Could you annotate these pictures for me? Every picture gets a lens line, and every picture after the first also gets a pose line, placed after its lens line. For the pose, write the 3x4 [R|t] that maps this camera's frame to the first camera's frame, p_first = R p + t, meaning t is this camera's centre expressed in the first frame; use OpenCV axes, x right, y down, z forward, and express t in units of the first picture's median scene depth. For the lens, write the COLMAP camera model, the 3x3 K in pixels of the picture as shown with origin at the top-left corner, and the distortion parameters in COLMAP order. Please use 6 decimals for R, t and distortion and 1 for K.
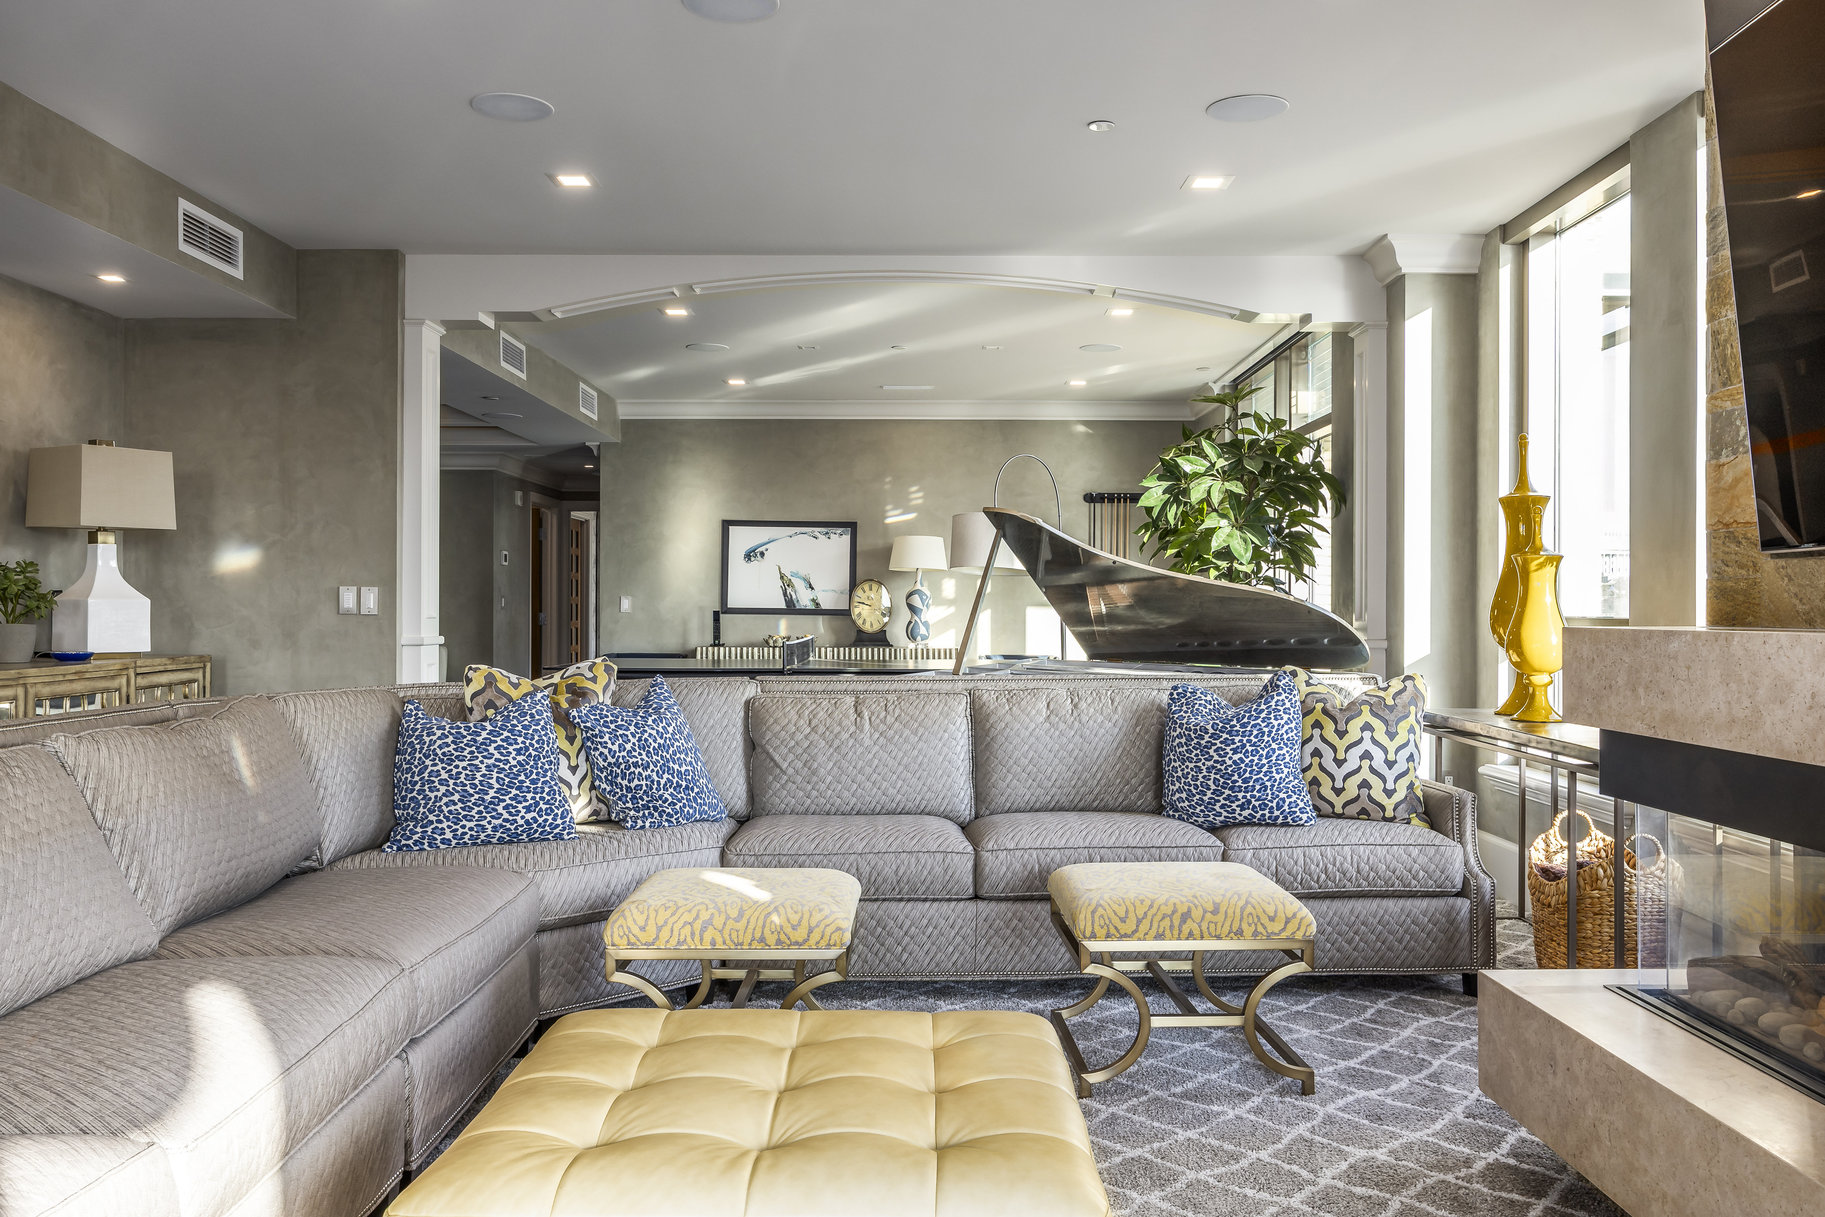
lens RADIAL K [[1450.3, 0, 912.5], [0, 1450.3, 608.5], [0, 0, 1]] dist [-0.011002, -0.001876]
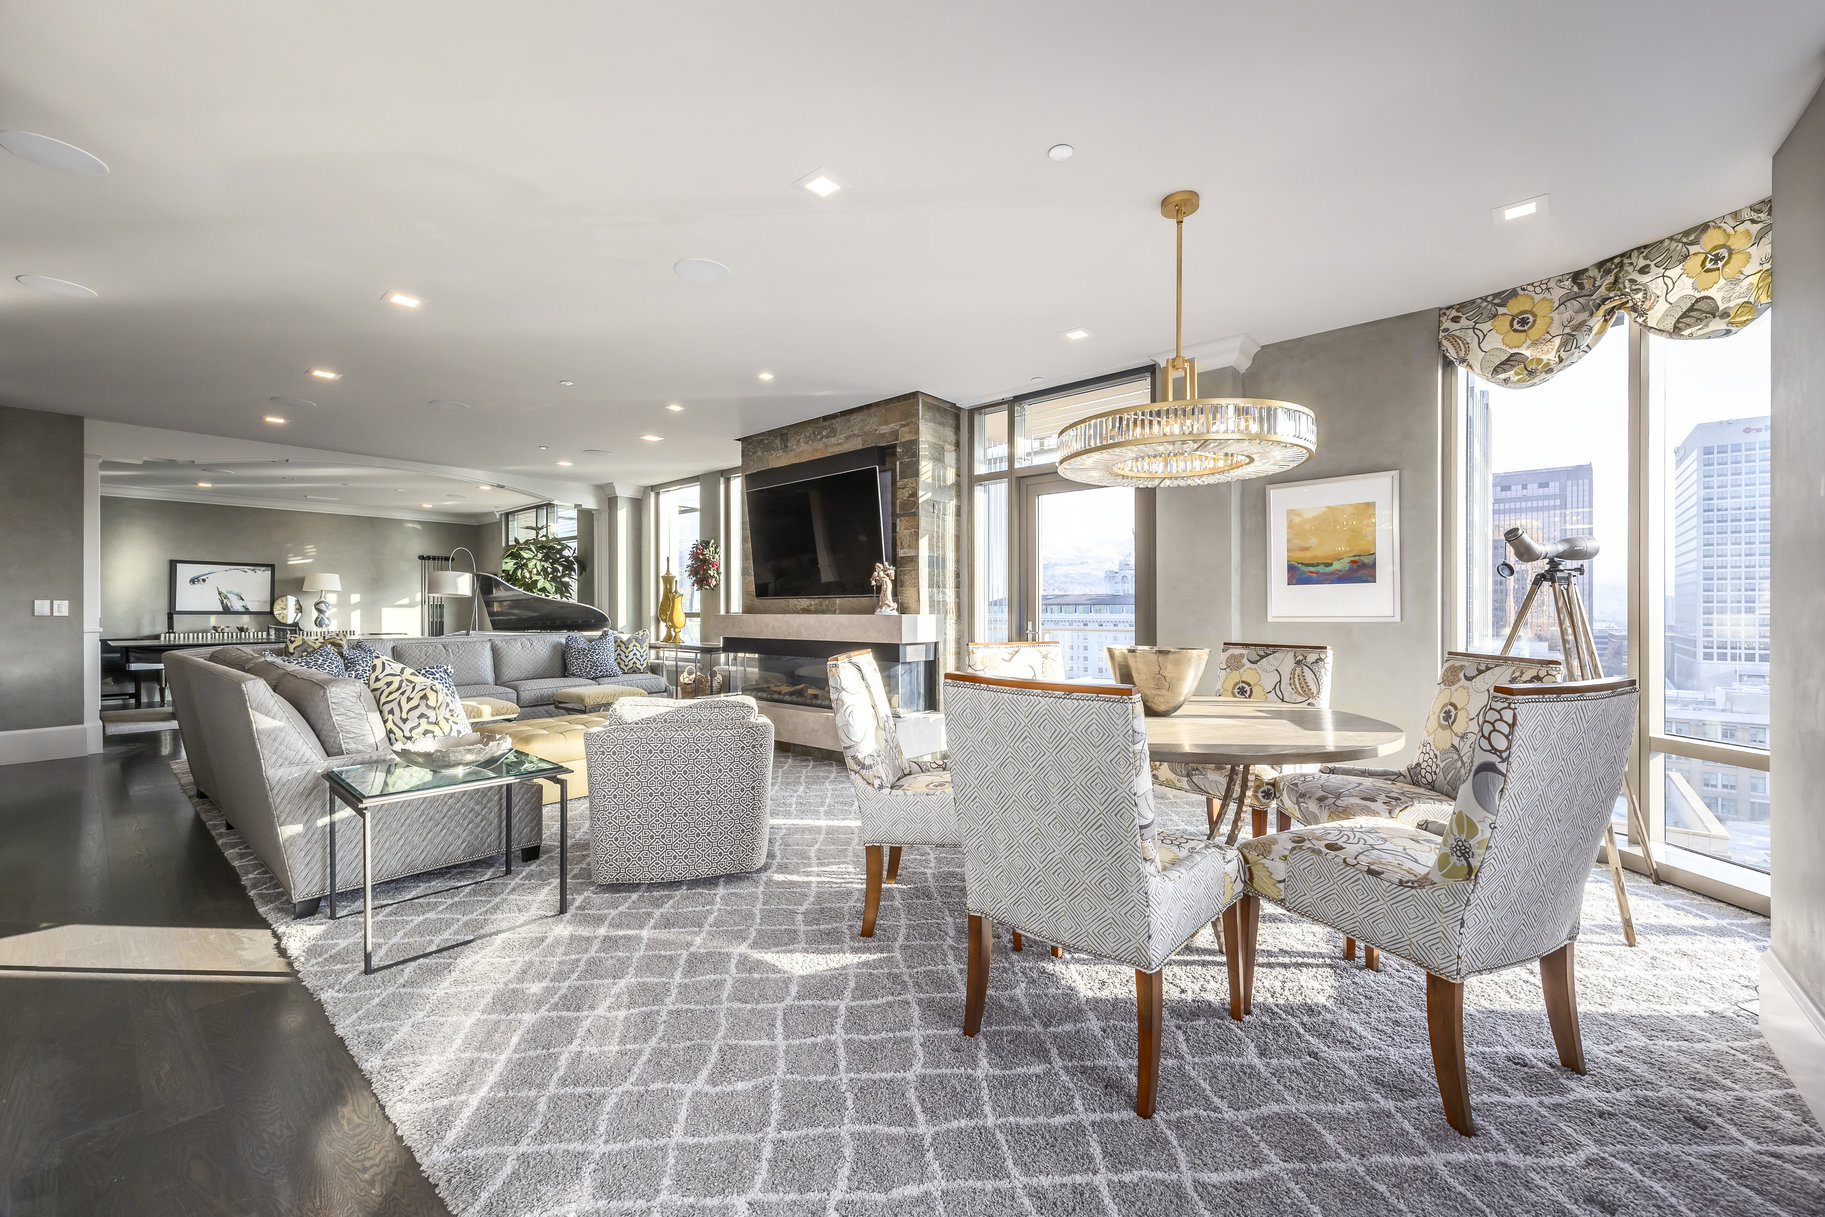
lens RADIAL K [[732.9, 0, 912.5], [0, 732.9, 608.5], [0, 0, 1]] dist [0.000285, 0.000003]
pose [[0.650462, -0.004261, 0.759526, -0.343206], [0.003925, 0.999990, 0.002249, -0.002944], [-0.759528, 0.001518, 0.650473, -0.361761]]
